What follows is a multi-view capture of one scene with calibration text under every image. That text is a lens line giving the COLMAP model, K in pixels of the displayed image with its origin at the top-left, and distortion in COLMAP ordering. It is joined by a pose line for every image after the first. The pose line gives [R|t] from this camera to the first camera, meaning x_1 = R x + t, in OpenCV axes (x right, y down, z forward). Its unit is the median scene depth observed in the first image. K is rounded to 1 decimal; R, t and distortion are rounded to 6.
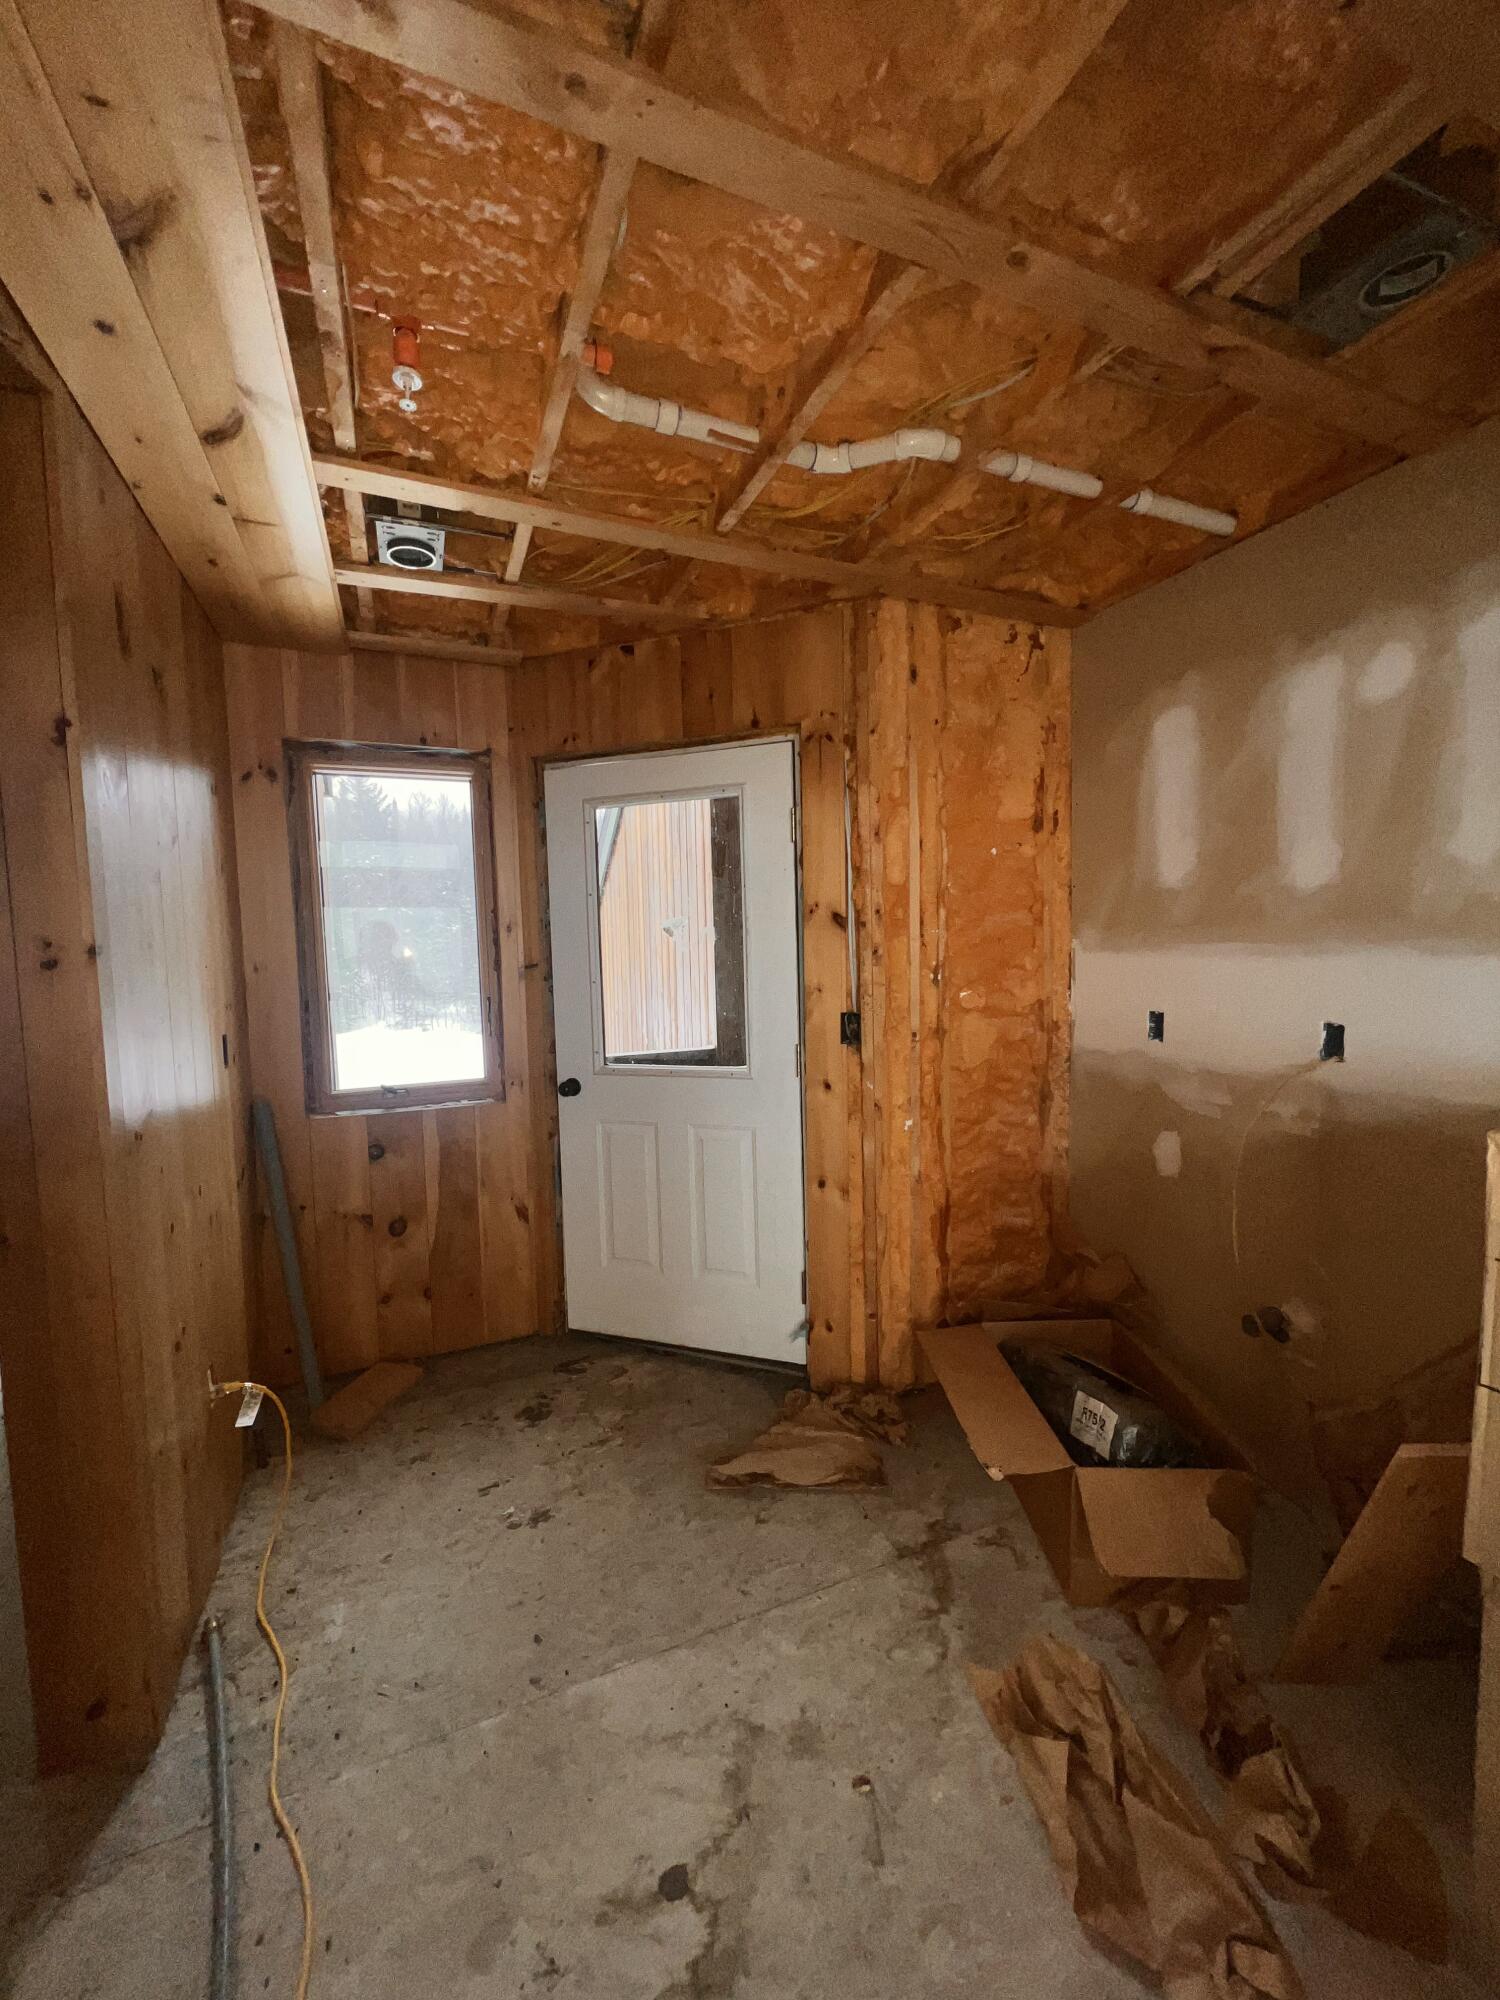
lens RADIAL K [[796.8, 0, 757.2], [0, 796.8, 1002.0], [0, 0, 1]] dist [-0.000819, -0.000023]
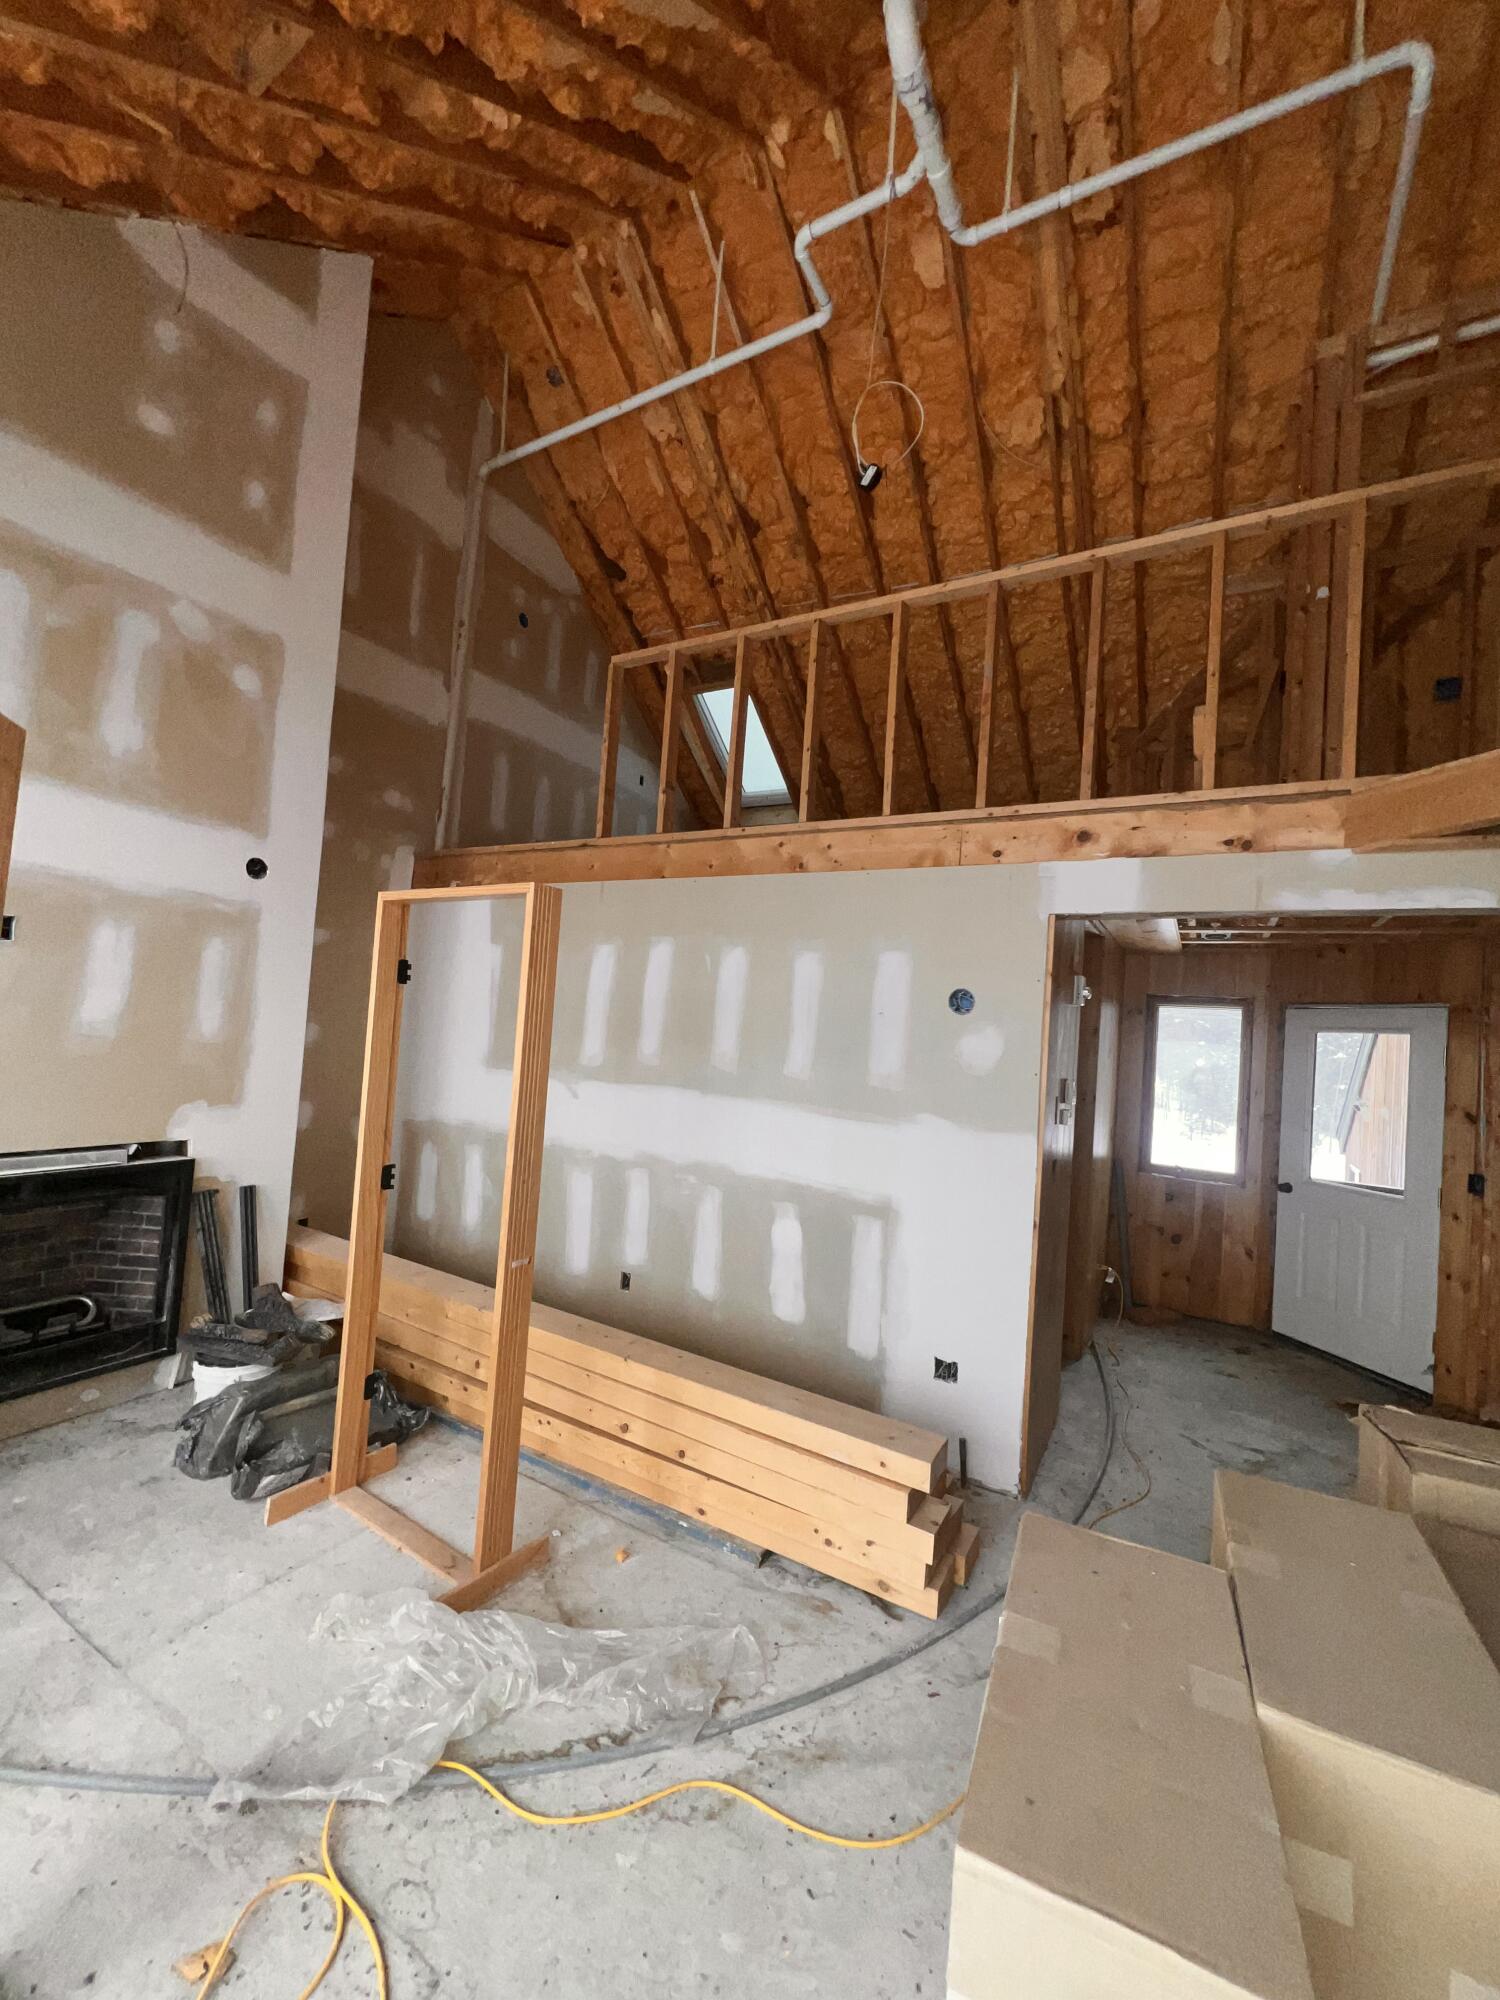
lens RADIAL K [[796.8, 0, 753.5], [0, 796.8, 1001.7], [0, 0, 1]] dist [-0.000819, -0.000023]
pose [[0.600716, 0.036380, -0.798634, 0.462901], [-0.141109, 0.988105, -0.061128, -0.025311], [0.786910, 0.149415, 0.598704, -1.067596]]
